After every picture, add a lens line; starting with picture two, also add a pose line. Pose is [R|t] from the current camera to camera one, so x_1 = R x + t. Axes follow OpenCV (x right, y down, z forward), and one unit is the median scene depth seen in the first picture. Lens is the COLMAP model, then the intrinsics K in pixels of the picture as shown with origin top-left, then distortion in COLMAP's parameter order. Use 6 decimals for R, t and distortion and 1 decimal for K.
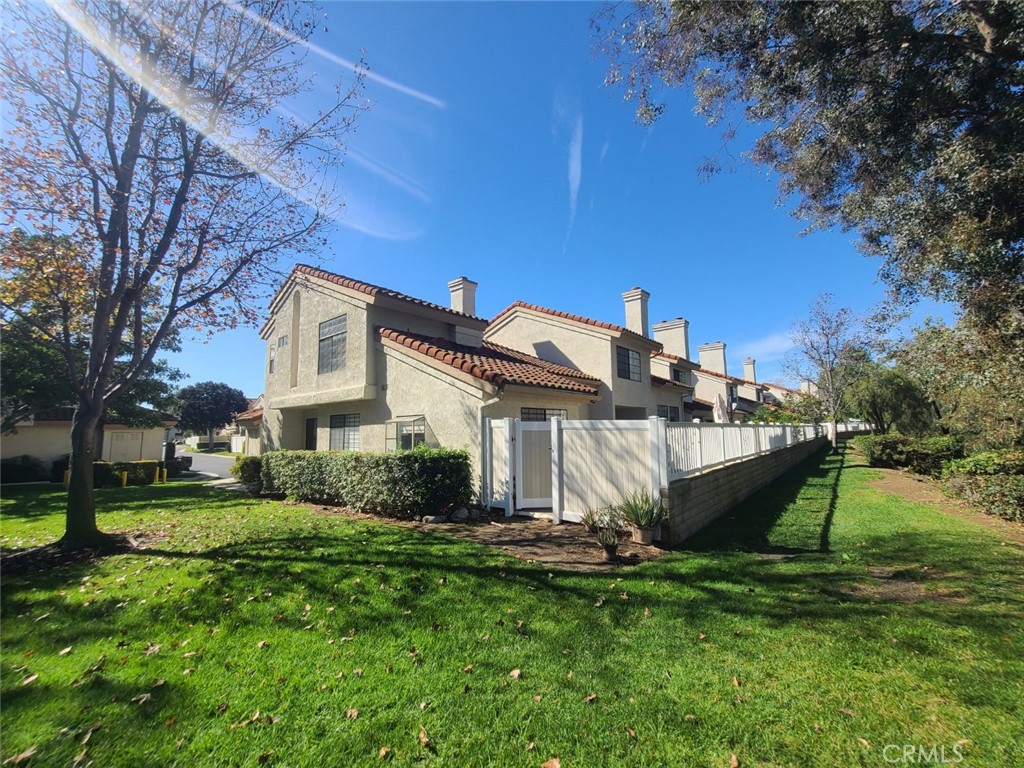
lens RADIAL K [[418.4, 0, 512.2], [0, 418.4, 382.0], [0, 0, 1]] dist [-0.003135, 0.000047]
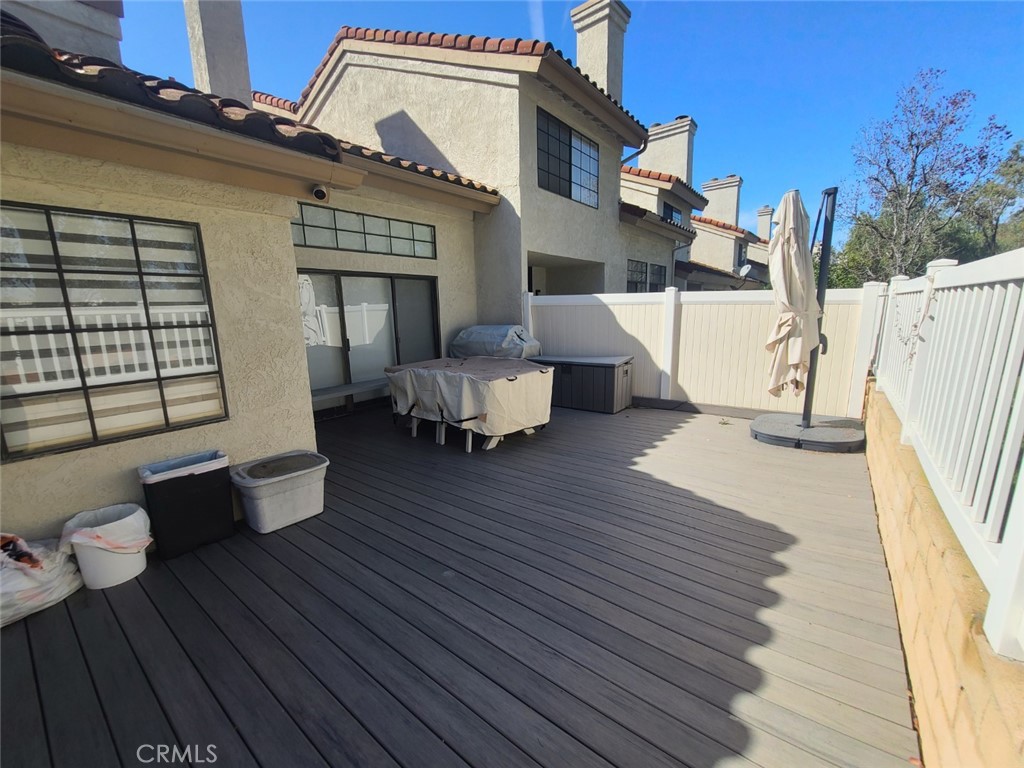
lens RADIAL K [[418.4, 0, 514.4], [0, 418.4, 384.9], [0, 0, 1]] dist [-0.003135, 0.000047]
pose [[0.999161, -0.018838, 0.036363, 0.395195], [0.007357, 0.956041, 0.293140, 0.113123], [-0.040287, -0.292627, 0.955378, 0.987184]]
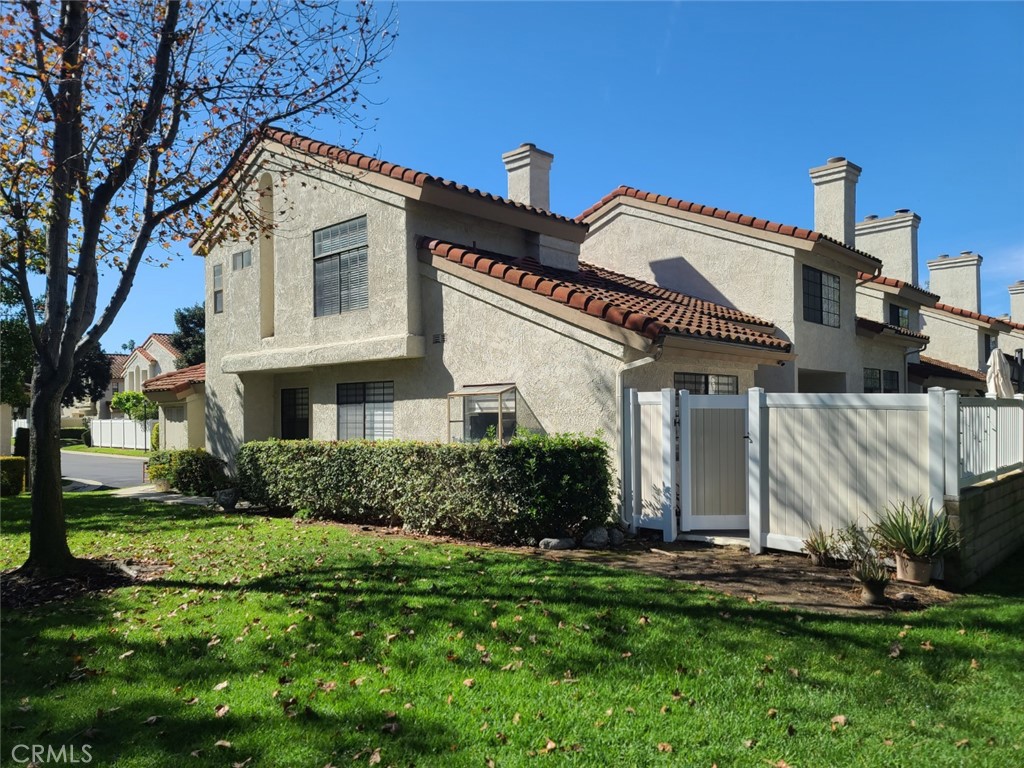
lens RADIAL K [[747.4, 0, 514.3], [0, 747.4, 393.4], [0, 0, 1]] dist [0.064254, -0.047379]
pose [[0.998736, 0.005126, -0.050006, -0.182794], [-0.000566, 0.995870, 0.090792, -0.009625], [0.050265, -0.090649, 0.994614, -0.129047]]
